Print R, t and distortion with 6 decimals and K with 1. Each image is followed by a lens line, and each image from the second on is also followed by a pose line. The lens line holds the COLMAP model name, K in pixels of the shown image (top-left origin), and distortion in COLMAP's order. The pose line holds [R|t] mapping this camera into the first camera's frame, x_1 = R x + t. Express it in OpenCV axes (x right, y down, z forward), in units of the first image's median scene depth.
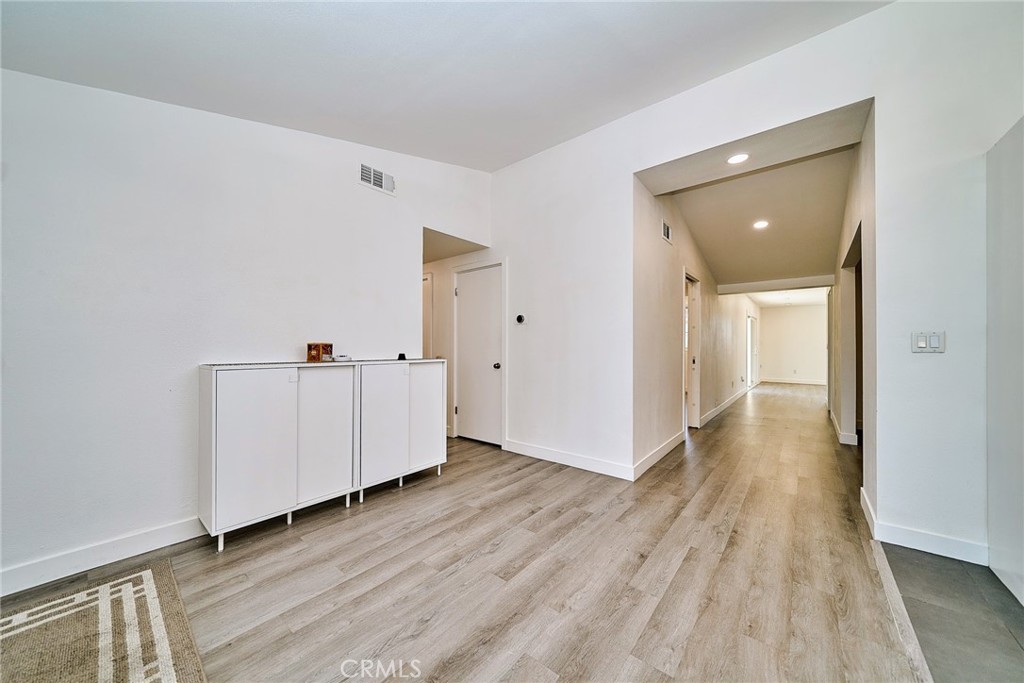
lens RADIAL K [[334.8, 0, 512.0], [0, 334.8, 341.5], [0, 0, 1]] dist [0.000482, 0.000045]
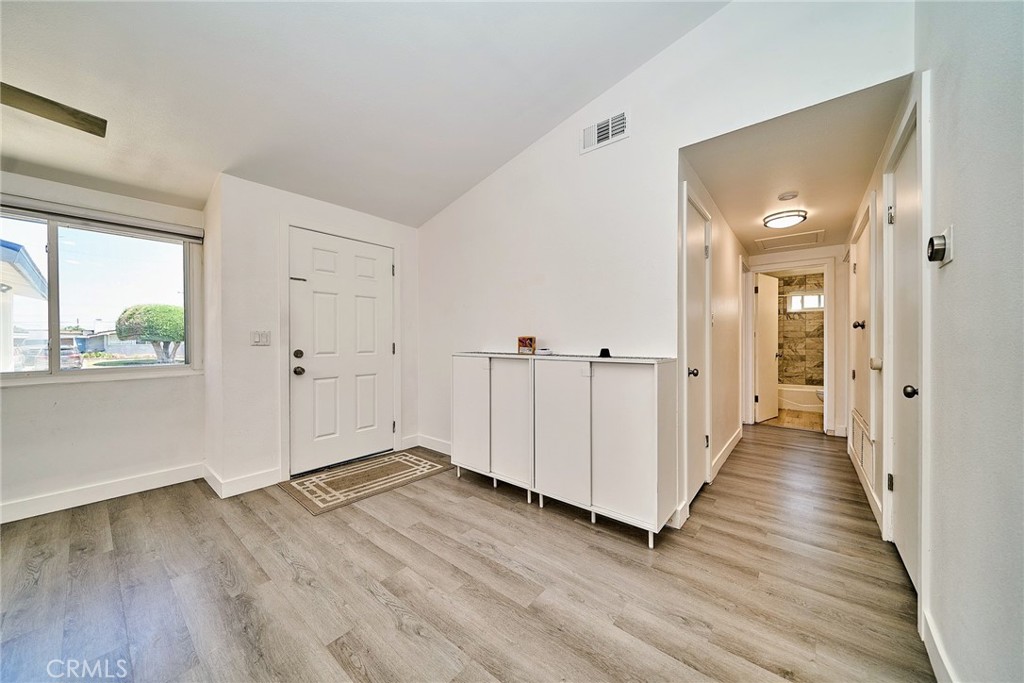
lens RADIAL K [[352.3, 0, 531.5], [0, 352.3, 340.9], [0, 0, 1]] dist [-0.000513, -0.000314]
pose [[0.035407, 0.000562, -0.999373, 0.699950], [0.015516, 0.999879, 0.001112, 0.023589], [0.999253, -0.015545, 0.035394, 1.264634]]
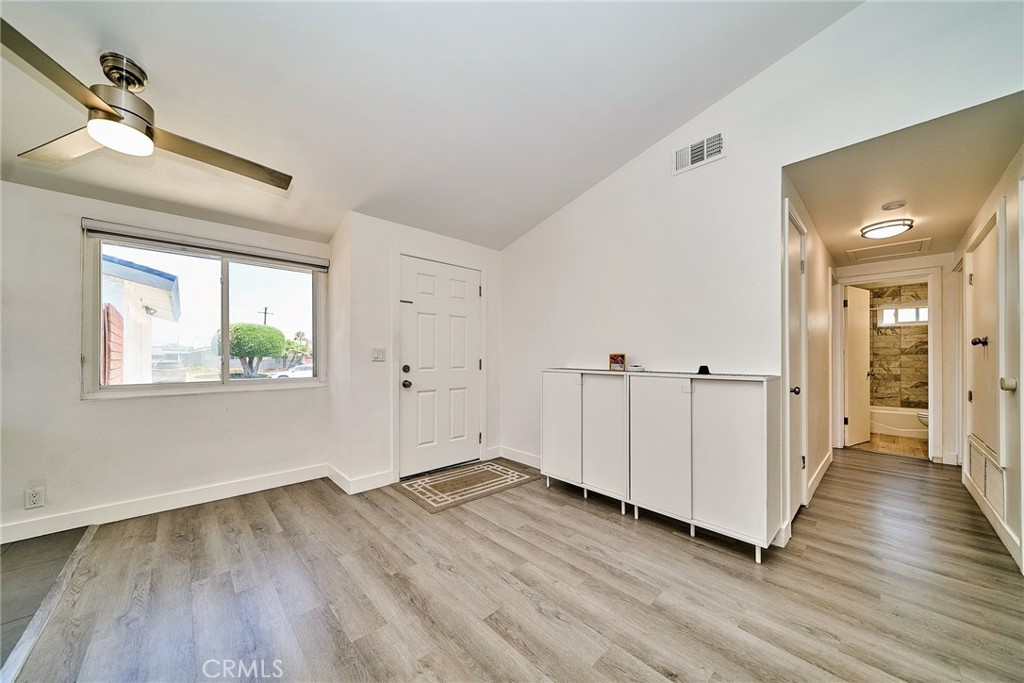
lens RADIAL K [[359.8, 0, 530.8], [0, 359.8, 354.6], [0, 0, 1]] dist [-0.001063, 0.000084]
pose [[-0.086022, -0.006745, -0.996270, 0.810764], [0.012121, 0.999896, -0.007816, 0.018495], [0.996220, -0.012748, -0.085931, 1.061160]]
